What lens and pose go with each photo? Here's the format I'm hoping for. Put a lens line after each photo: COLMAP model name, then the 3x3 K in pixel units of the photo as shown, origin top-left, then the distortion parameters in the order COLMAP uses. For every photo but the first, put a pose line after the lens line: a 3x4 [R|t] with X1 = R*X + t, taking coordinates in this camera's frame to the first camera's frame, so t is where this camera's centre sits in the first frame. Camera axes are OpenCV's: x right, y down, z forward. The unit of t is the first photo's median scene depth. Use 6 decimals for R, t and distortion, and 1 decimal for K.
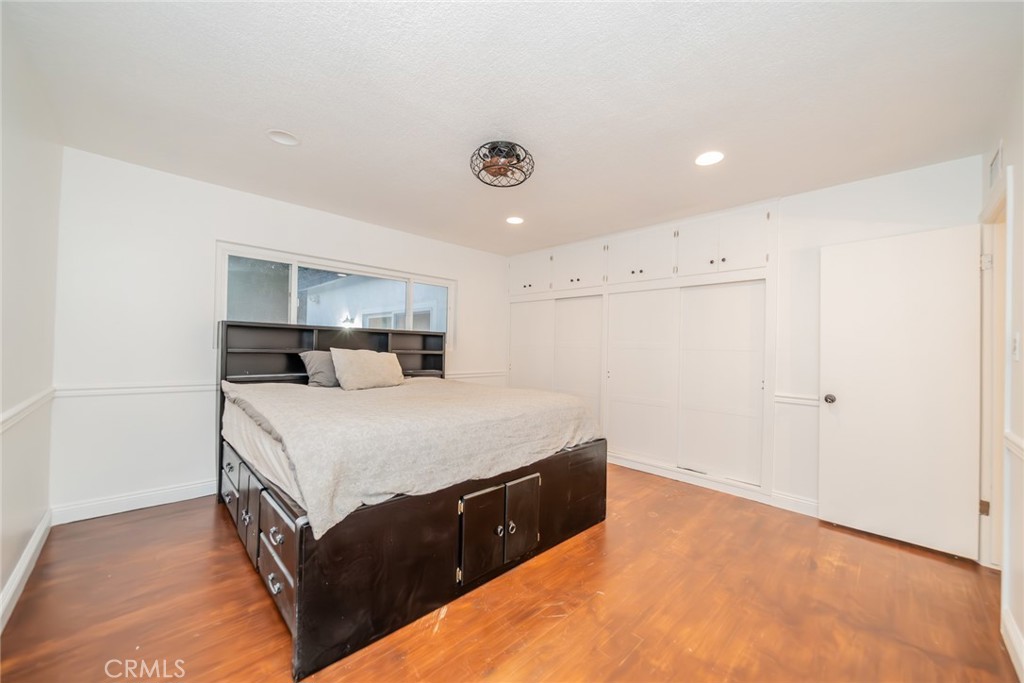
lens RADIAL K [[375.1, 0, 513.6], [0, 375.1, 345.1], [0, 0, 1]] dist [-0.001334, -0.000025]
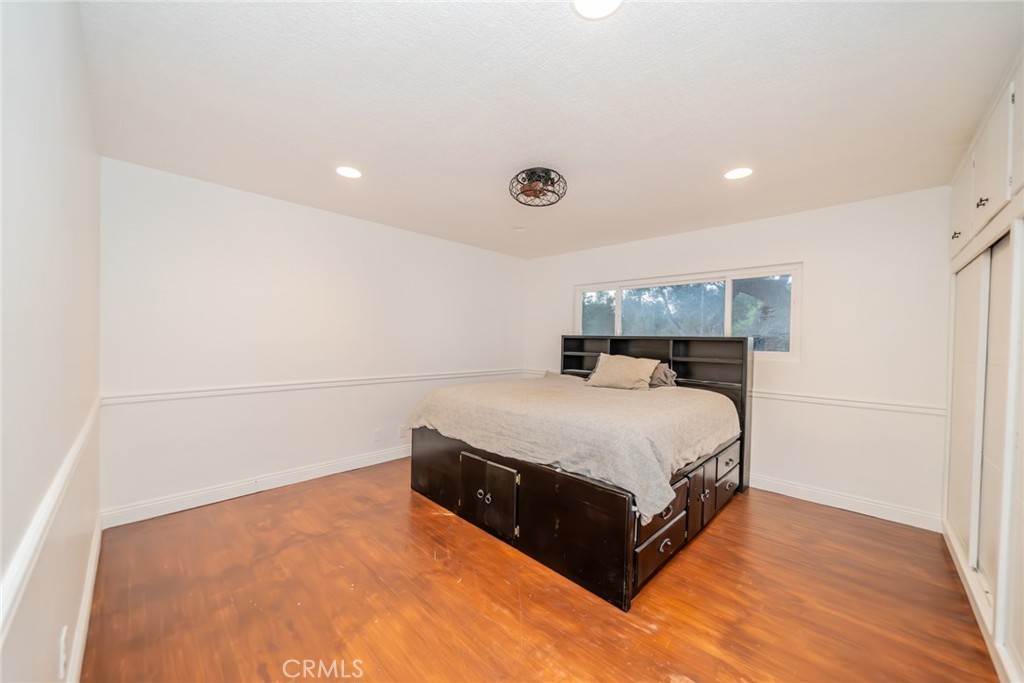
lens RADIAL K [[372.6, 0, 513.8], [0, 372.6, 348.4], [0, 0, 1]] dist [-0.000276, -0.000027]
pose [[0.030614, -0.002065, -0.999529, 1.190008], [-0.015969, 0.999869, -0.002554, -0.001756], [0.999404, 0.016040, 0.030577, 1.016781]]
